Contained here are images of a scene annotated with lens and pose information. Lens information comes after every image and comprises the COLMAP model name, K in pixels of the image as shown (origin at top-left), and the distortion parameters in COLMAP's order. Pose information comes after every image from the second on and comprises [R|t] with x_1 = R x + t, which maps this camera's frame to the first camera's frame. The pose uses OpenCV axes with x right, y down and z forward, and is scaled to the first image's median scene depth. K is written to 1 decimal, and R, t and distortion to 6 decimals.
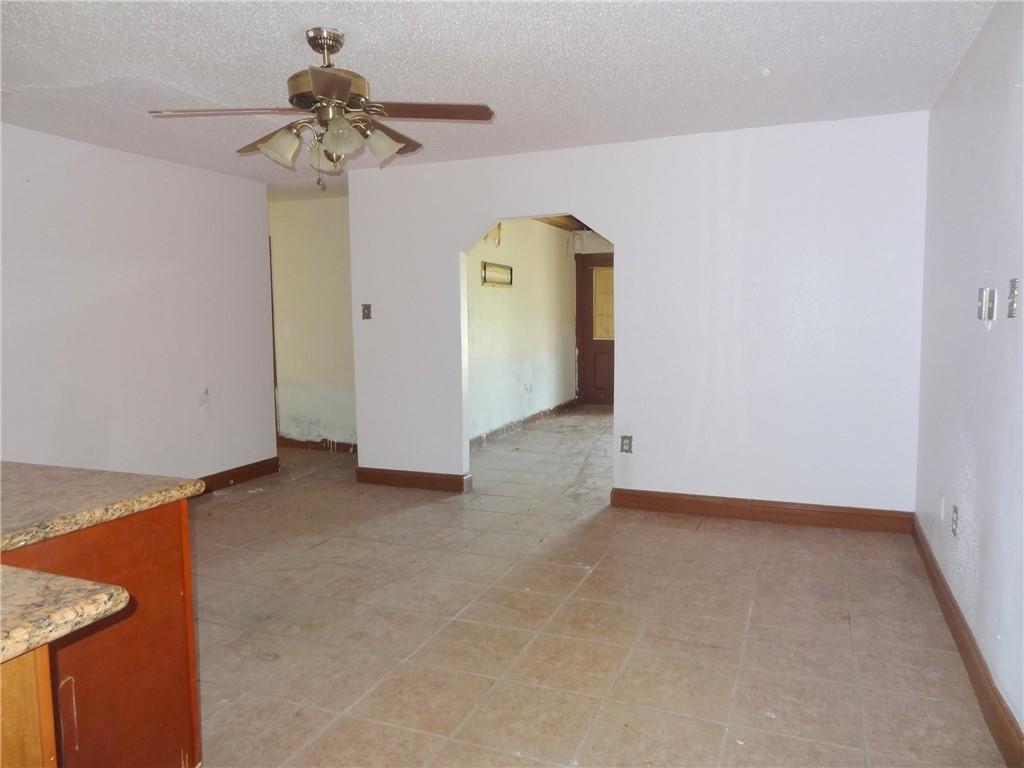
lens RADIAL K [[716.5, 0, 512.0], [0, 716.5, 384.0], [0, 0, 1]] dist [0.003574, 0.004430]
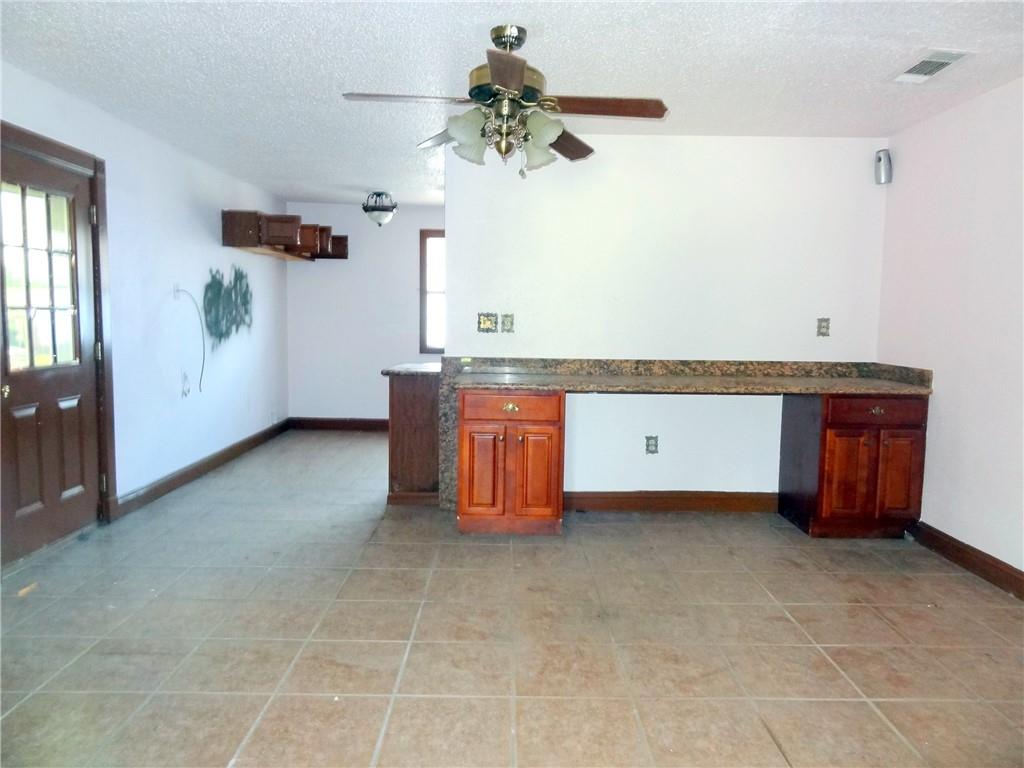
lens RADIAL K [[716.5, 0, 512.0], [0, 716.5, 384.0], [0, 0, 1]] dist [0.003574, 0.004430]
pose [[-0.921798, 0.035965, -0.386000, 0.136938], [-0.039761, 0.981665, 0.186419, -0.163573], [0.385627, 0.187189, -0.903467, 1.830163]]
